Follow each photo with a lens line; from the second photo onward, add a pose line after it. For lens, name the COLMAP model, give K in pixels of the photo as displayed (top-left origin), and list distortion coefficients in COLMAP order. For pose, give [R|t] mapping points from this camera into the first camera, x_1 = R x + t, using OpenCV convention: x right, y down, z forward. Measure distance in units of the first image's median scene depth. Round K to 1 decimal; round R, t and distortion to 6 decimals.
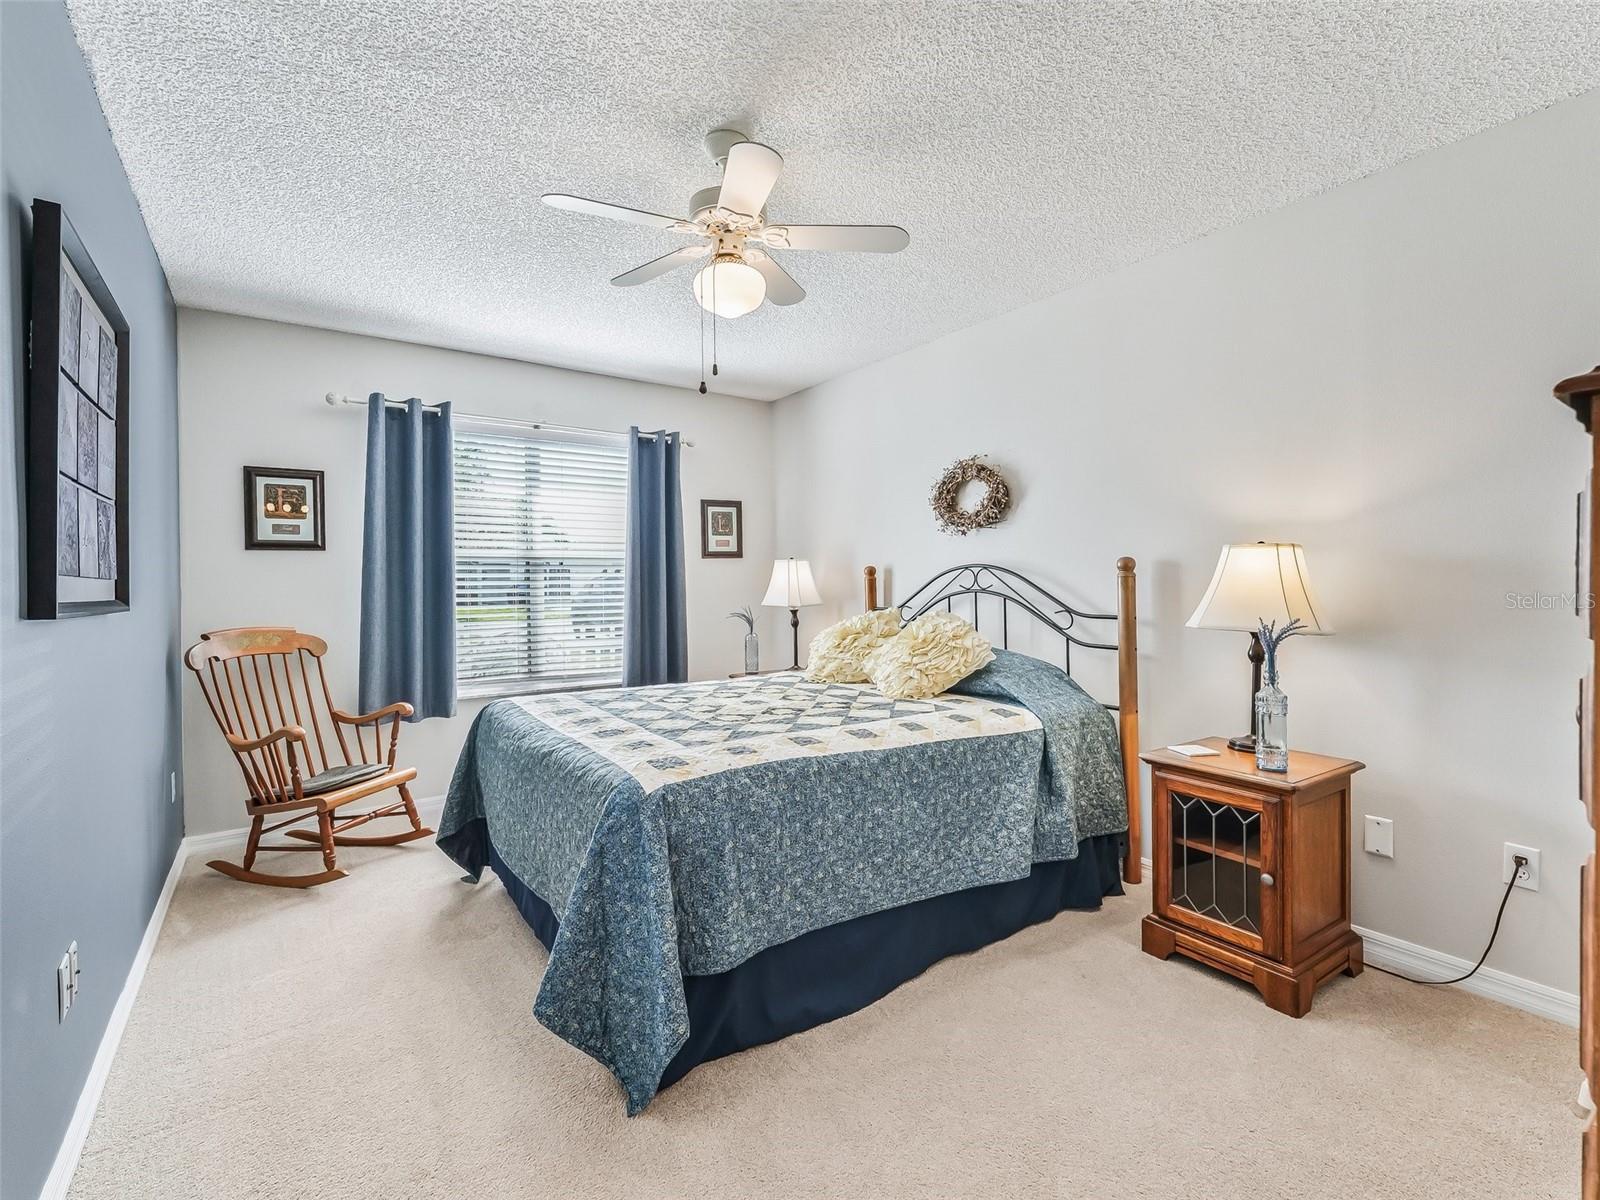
lens RADIAL K [[737.7, 0, 791.6], [0, 737.7, 585.1], [0, 0, 1]] dist [0.002805, -0.003888]
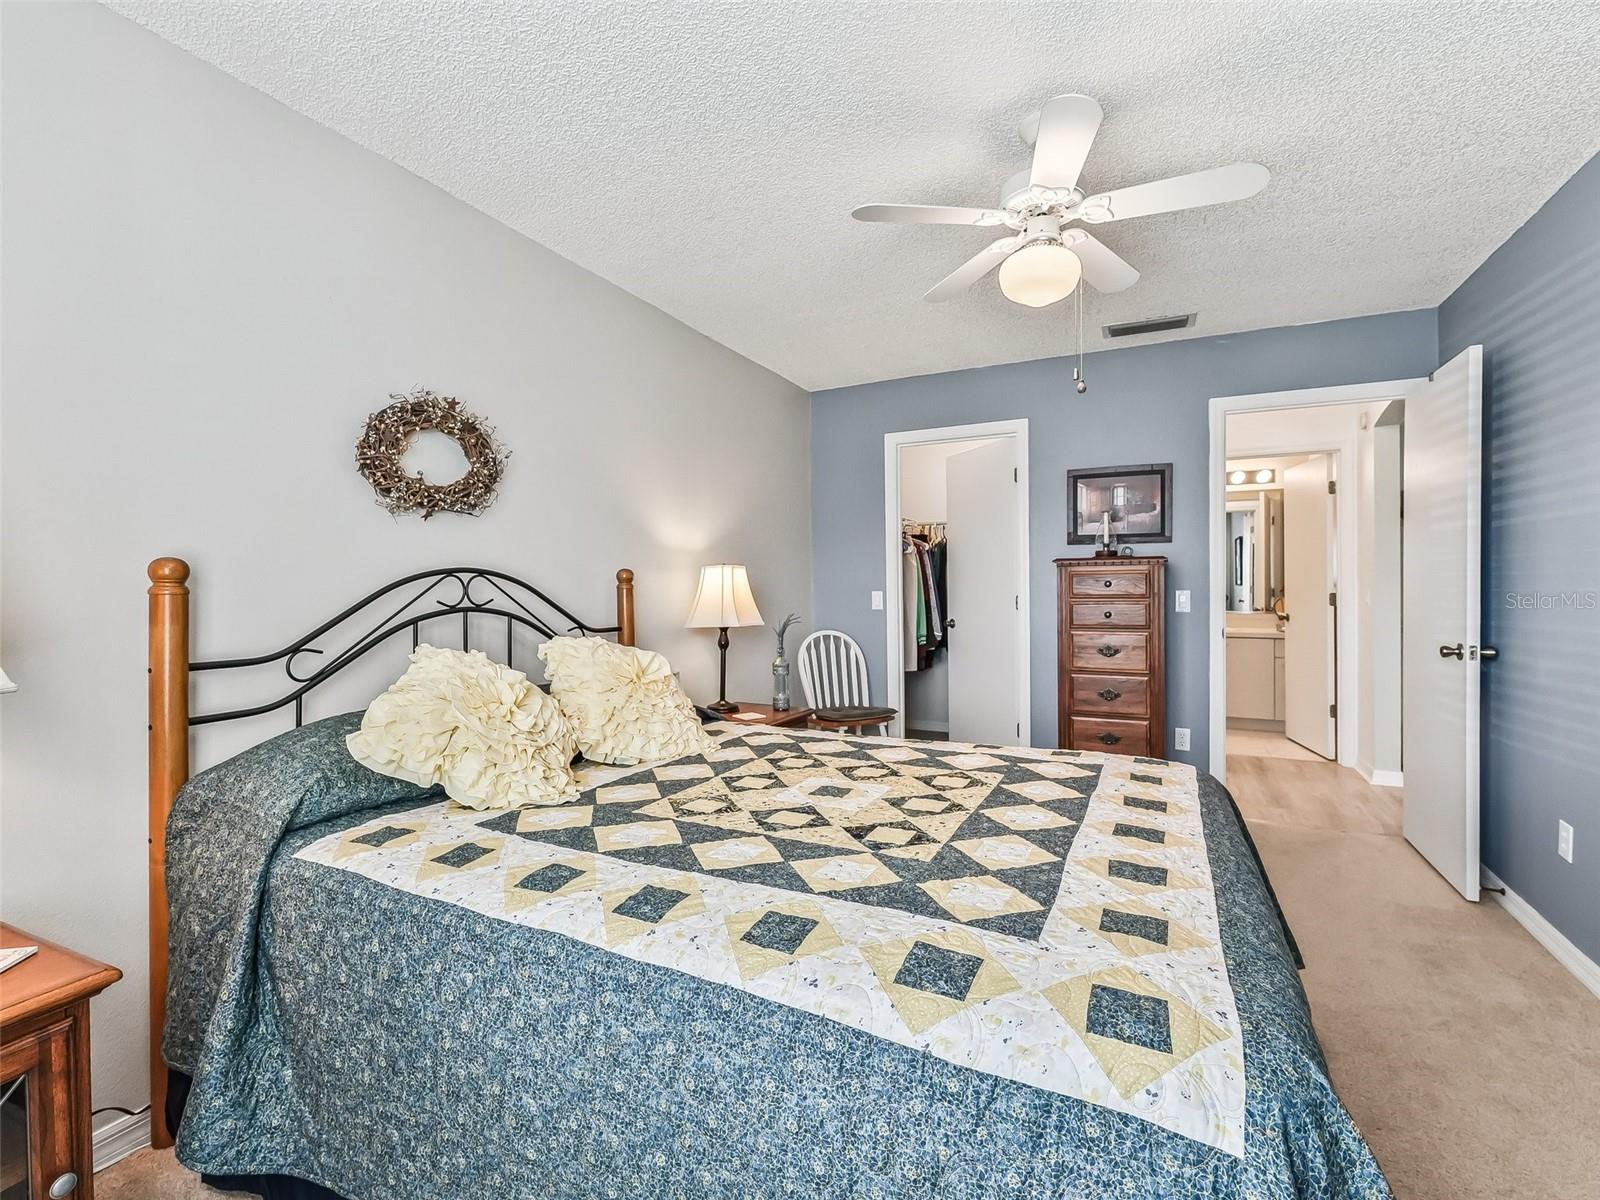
lens RADIAL K [[737.7, 0, 800.3], [0, 737.7, 596.3], [0, 0, 1]] dist [0.002805, -0.003888]
pose [[-0.499827, -0.001470, 0.866124, -0.457777], [0.014692, 0.999840, 0.010175, -0.005844], [-0.866001, 0.017810, -0.499726, 1.071501]]
